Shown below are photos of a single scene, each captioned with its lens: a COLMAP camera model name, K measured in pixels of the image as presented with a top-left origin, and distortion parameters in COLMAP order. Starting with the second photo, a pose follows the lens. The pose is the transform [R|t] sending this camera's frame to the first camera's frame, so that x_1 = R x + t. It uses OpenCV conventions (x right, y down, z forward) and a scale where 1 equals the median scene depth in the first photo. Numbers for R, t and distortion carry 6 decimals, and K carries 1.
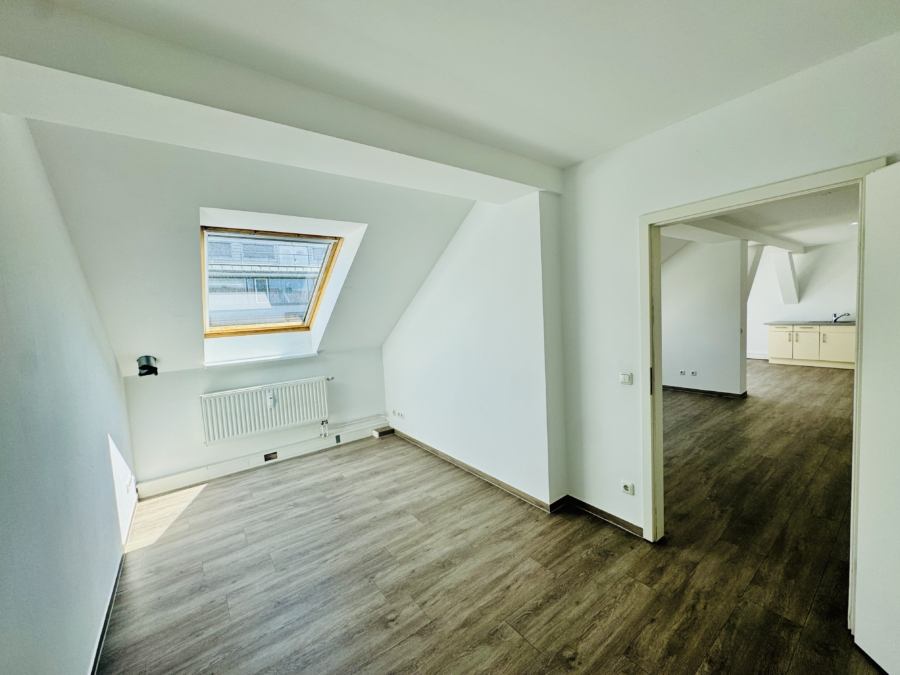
lens RADIAL K [[358.2, 0, 450.9], [0, 358.2, 339.1], [0, 0, 1]] dist [-0.000574, 0.000119]
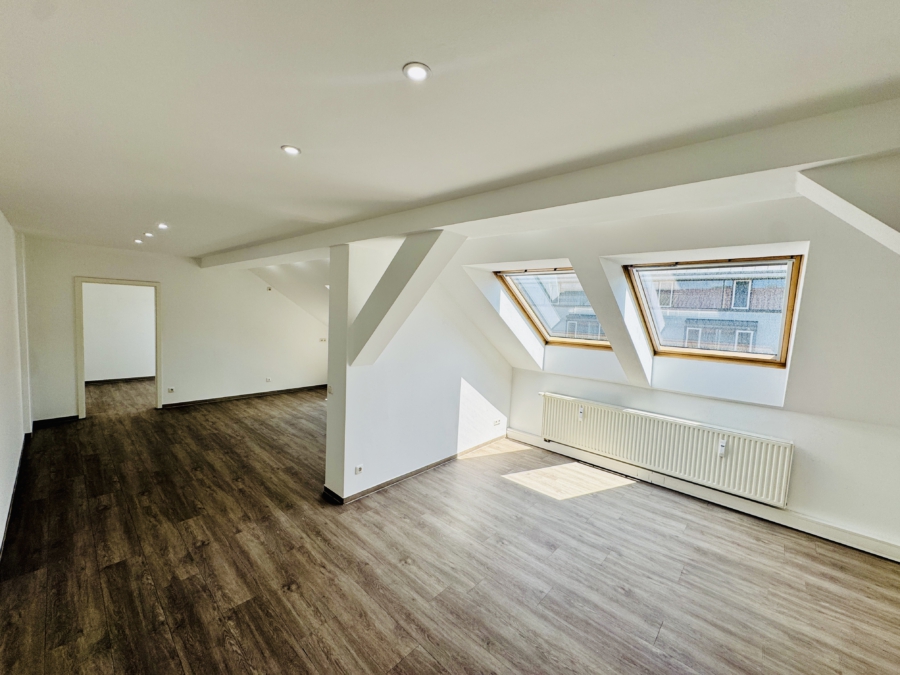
lens RADIAL K [[358.2, 0, 451.2], [0, 358.2, 336.0], [0, 0, 1]] dist [-0.000574, 0.000119]
pose [[0.180751, 0.131691, -0.974673, 1.650721], [-0.130078, 0.985491, 0.109030, -0.243906], [0.974889, 0.107076, 0.195258, 1.216719]]
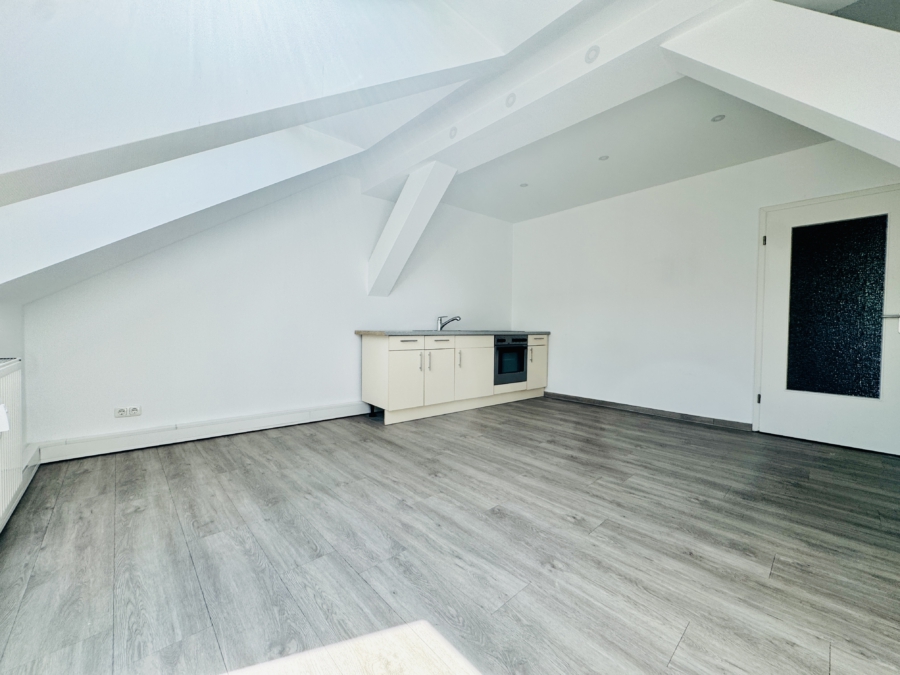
lens RADIAL K [[358.2, 0, 448.8], [0, 358.2, 336.5], [0, 0, 1]] dist [-0.000574, 0.000119]
pose [[-0.096337, 0.029523, 0.994911, 0.749110], [0.069170, 0.997342, -0.022898, -0.038385], [-0.992942, 0.066612, -0.098123, 1.615430]]
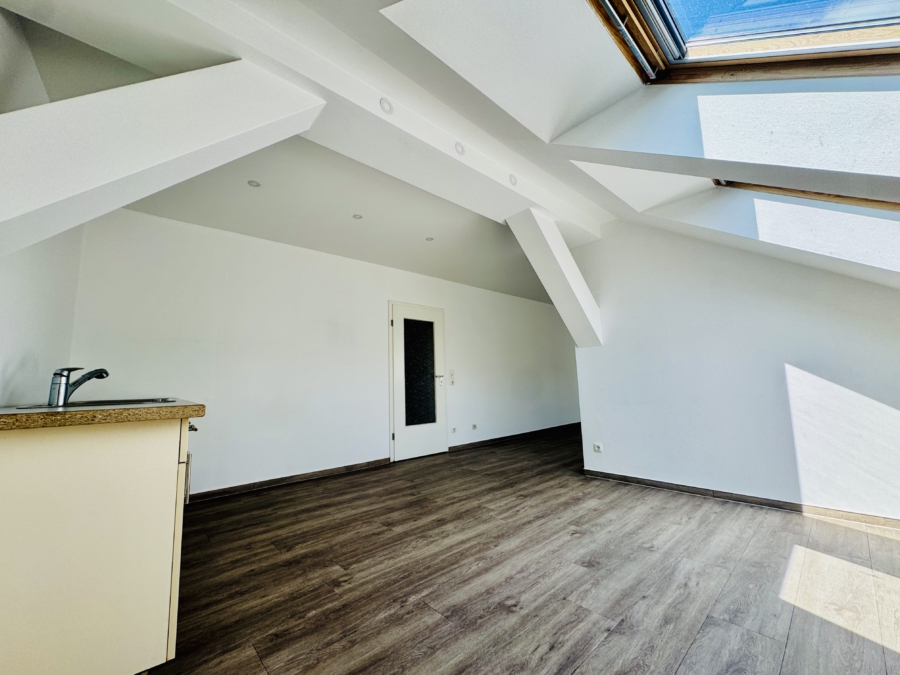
lens RADIAL K [[358.2, 0, 451.3], [0, 358.2, 333.7], [0, 0, 1]] dist [-0.000574, 0.000119]
pose [[-0.992031, 0.072733, -0.102876, 1.313516], [0.079445, 0.994864, -0.062720, -0.091225], [0.097786, -0.070393, -0.992715, 1.931285]]
